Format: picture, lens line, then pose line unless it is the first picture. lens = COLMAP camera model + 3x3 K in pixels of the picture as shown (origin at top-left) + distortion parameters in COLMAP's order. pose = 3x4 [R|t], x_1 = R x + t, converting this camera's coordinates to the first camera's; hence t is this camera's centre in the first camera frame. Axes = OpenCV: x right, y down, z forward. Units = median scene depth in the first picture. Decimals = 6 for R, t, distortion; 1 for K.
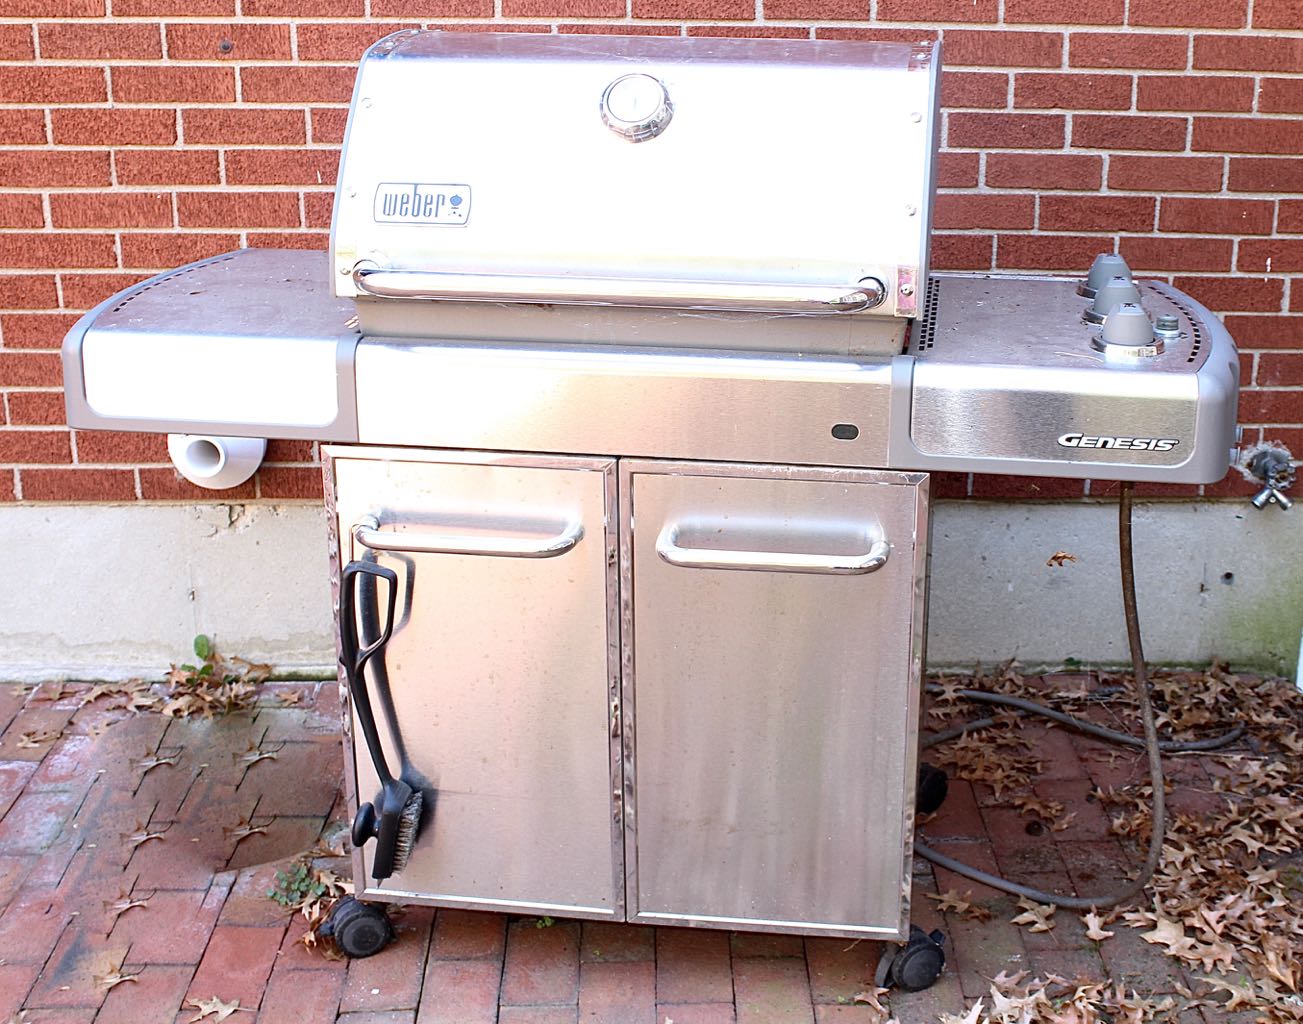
lens RADIAL K [[1780.5, 0, 763.2], [0, 1780.5, 484.2], [0, 0, 1]] dist [-0.124681, 0.155530]
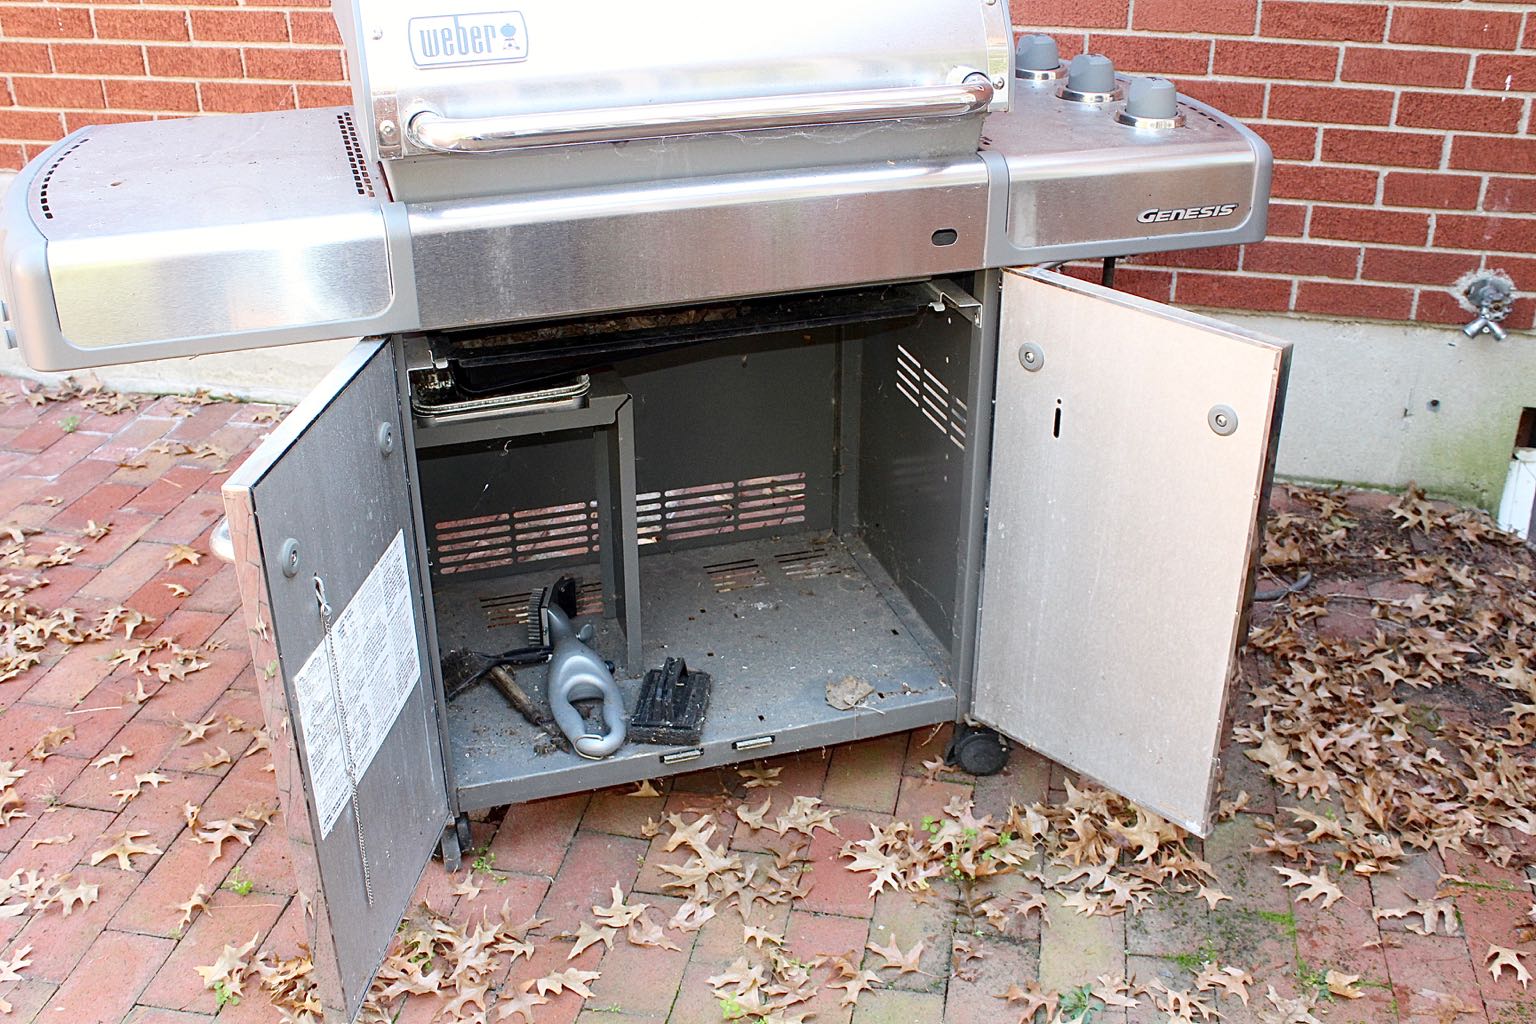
lens RADIAL K [[1546.9, 0, 763.3], [0, 1546.9, 503.3], [0, 0, 1]] dist [-0.127078, 0.132177]
pose [[0.967196, 0.098654, -0.234094, 0.115277], [-0.061916, 0.985270, 0.159404, -0.005532], [0.246371, -0.139680, 0.959057, 0.092737]]
